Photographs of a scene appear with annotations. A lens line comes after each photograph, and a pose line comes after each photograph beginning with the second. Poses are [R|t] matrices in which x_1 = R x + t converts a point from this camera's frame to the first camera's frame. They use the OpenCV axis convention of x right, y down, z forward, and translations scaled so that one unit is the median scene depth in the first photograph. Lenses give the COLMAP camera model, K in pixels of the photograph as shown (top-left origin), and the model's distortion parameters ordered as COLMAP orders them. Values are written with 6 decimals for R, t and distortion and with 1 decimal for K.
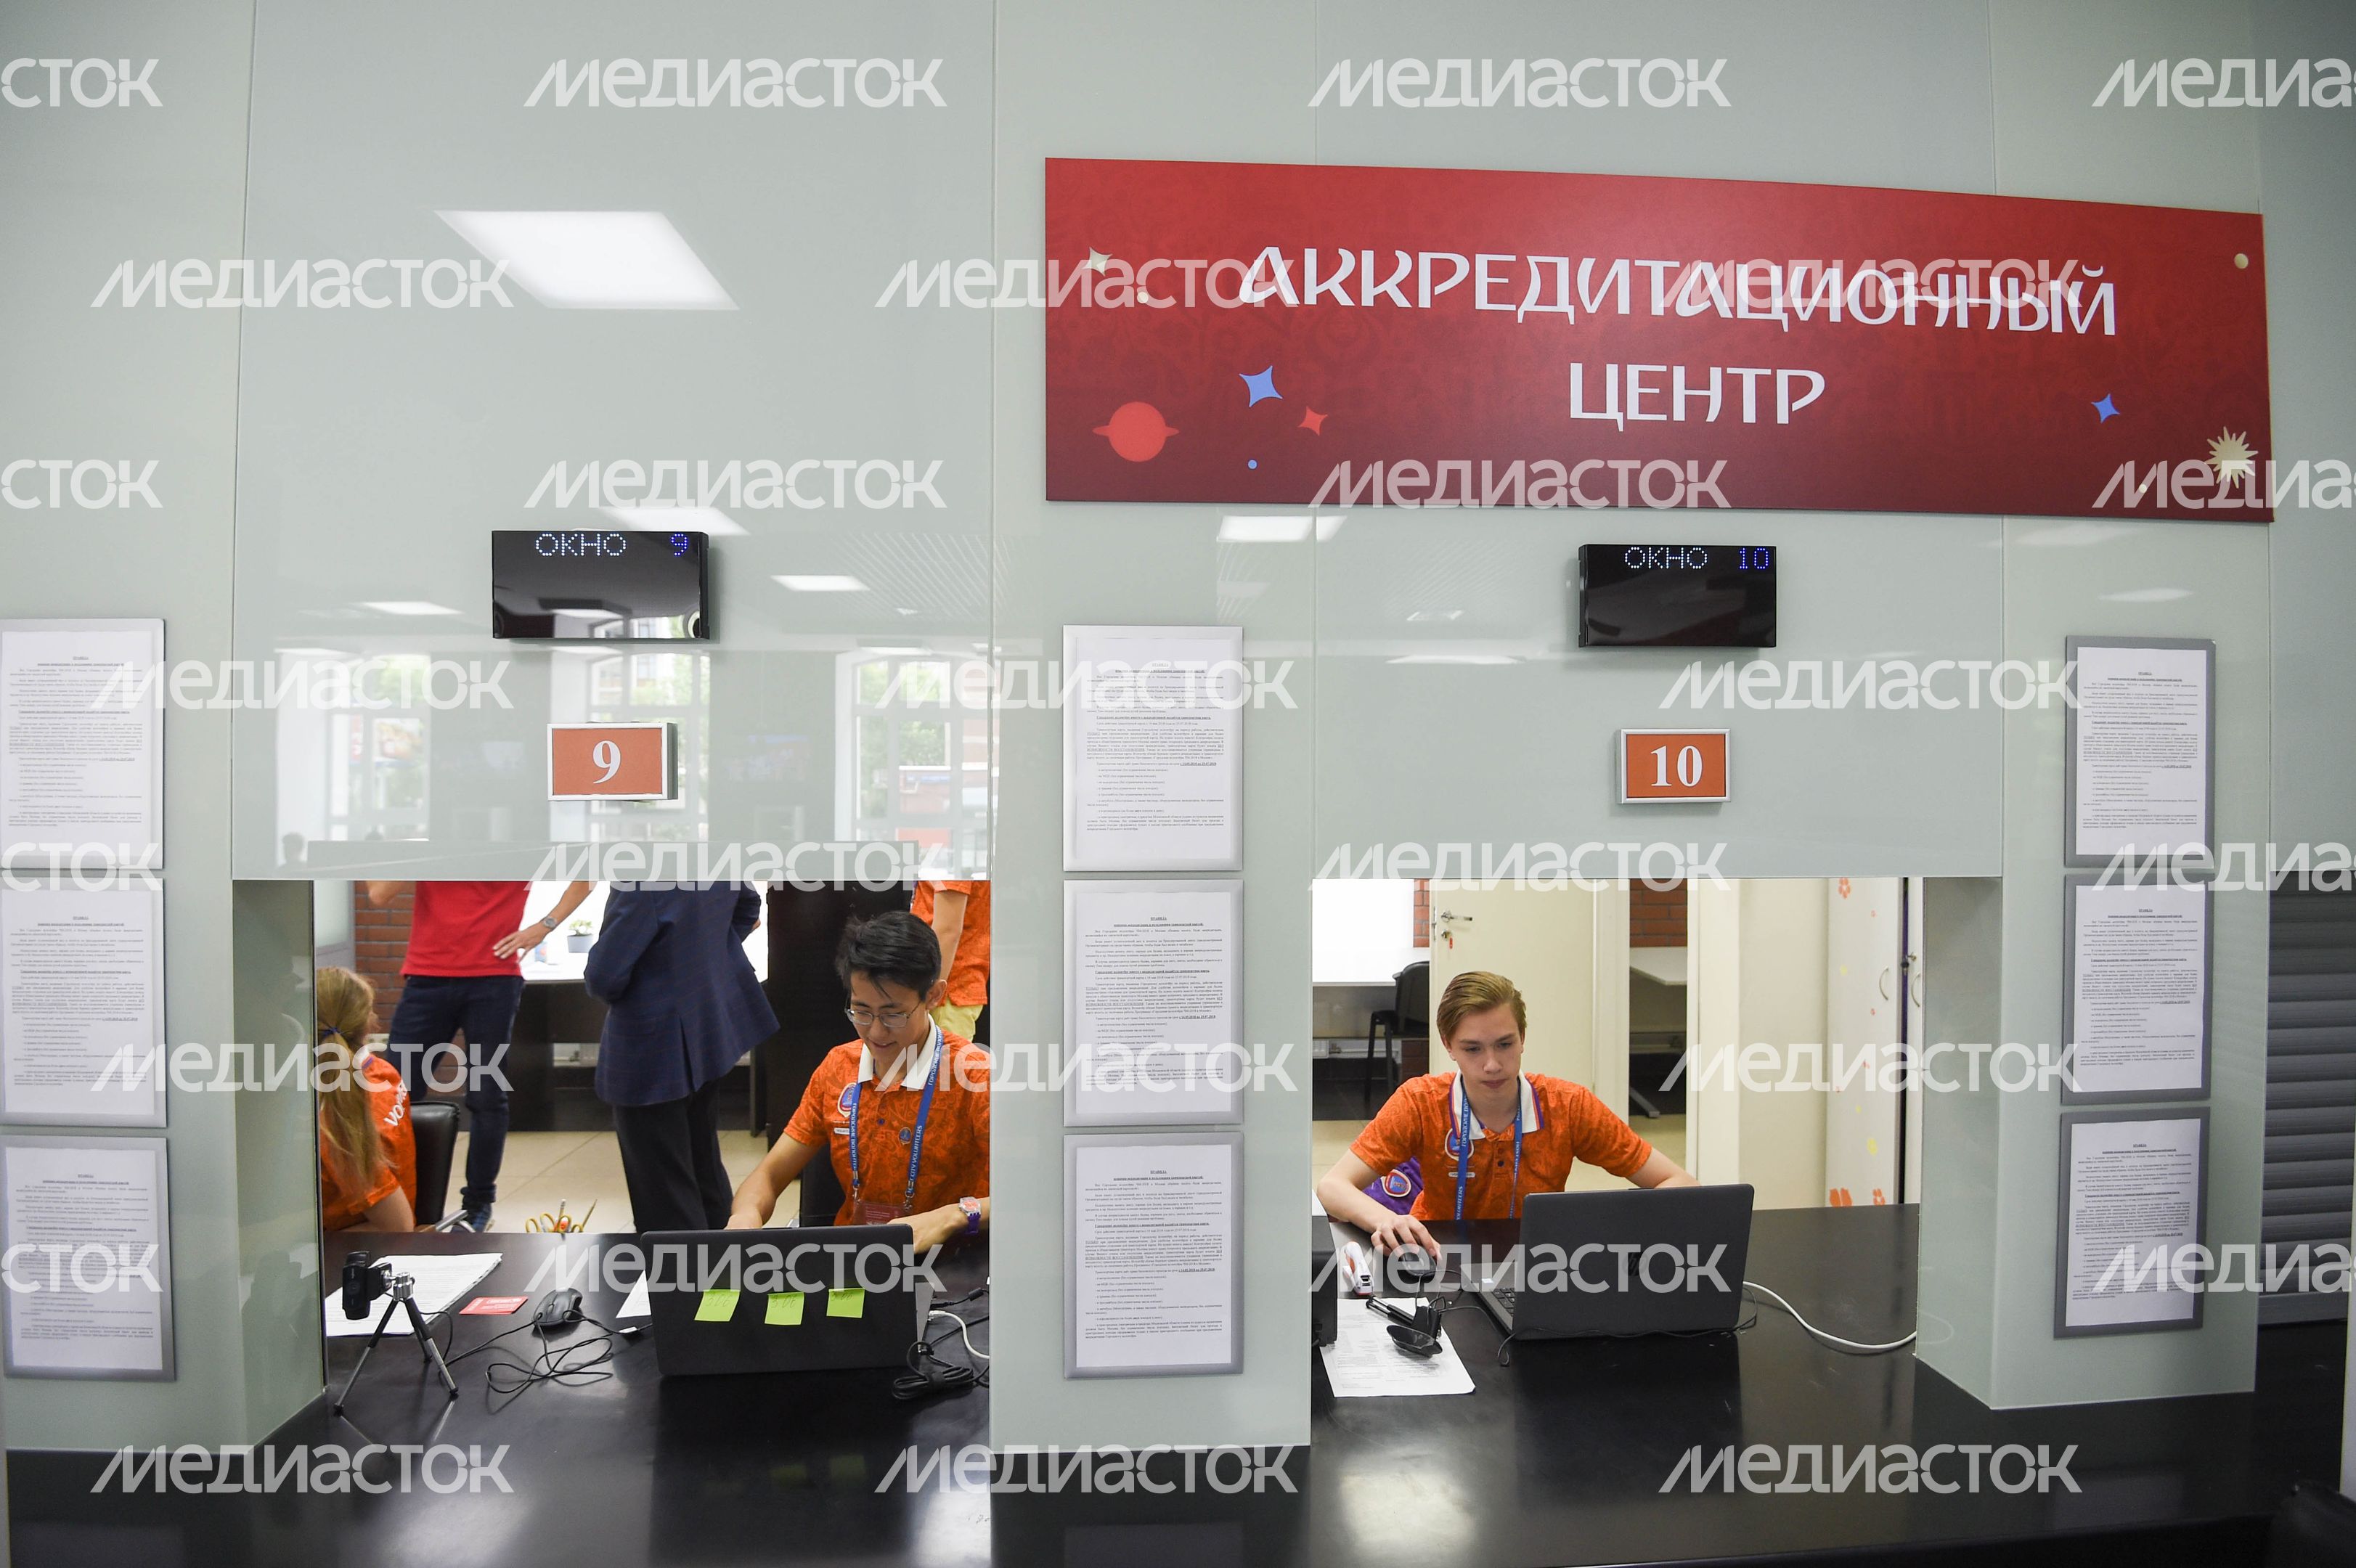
lens RADIAL K [[1090.0, 0, 1173.5], [0, 1090.0, 788.0], [0, 0, 1]] dist [-0.020372, -0.003515]
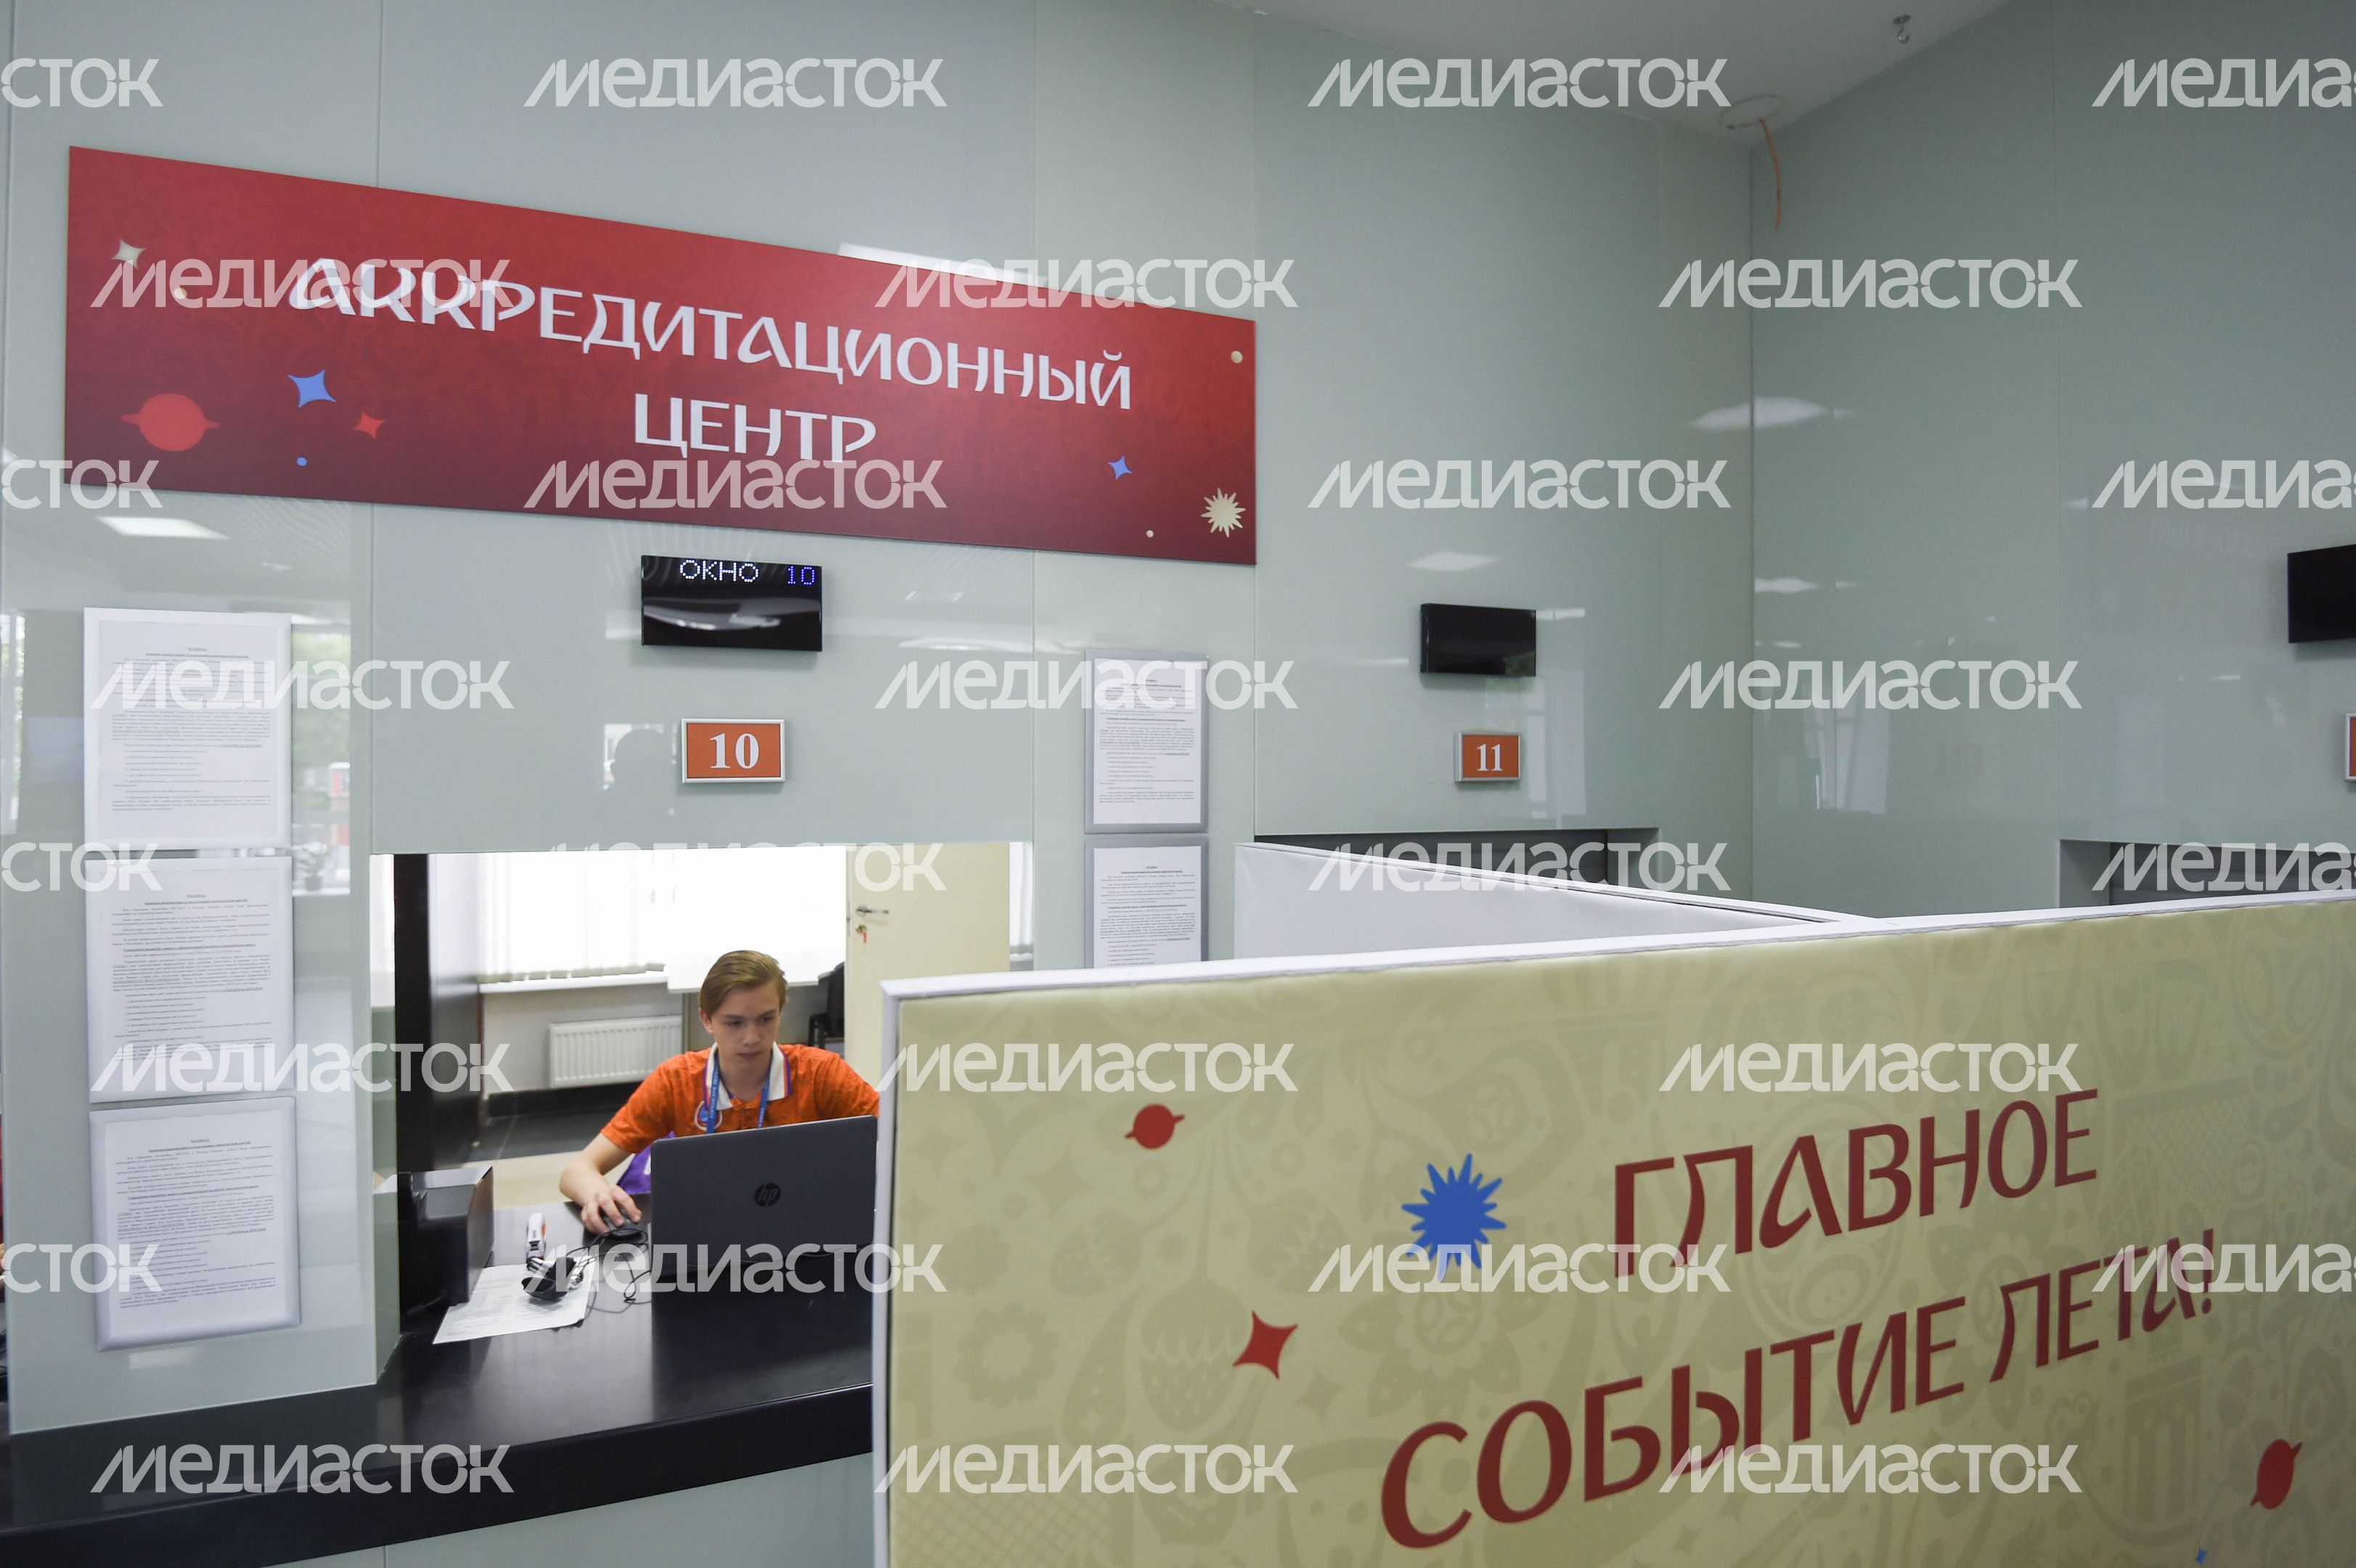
lens RADIAL K [[1230.4, 0, 1183.0], [0, 1230.4, 786.9], [0, 0, 1]] dist [-0.005919, -0.007072]
pose [[0.942100, -0.002897, 0.335319, 0.471815], [-0.000311, 0.999955, 0.009512, 0.005214], [-0.335331, -0.009066, 0.942057, -0.399873]]
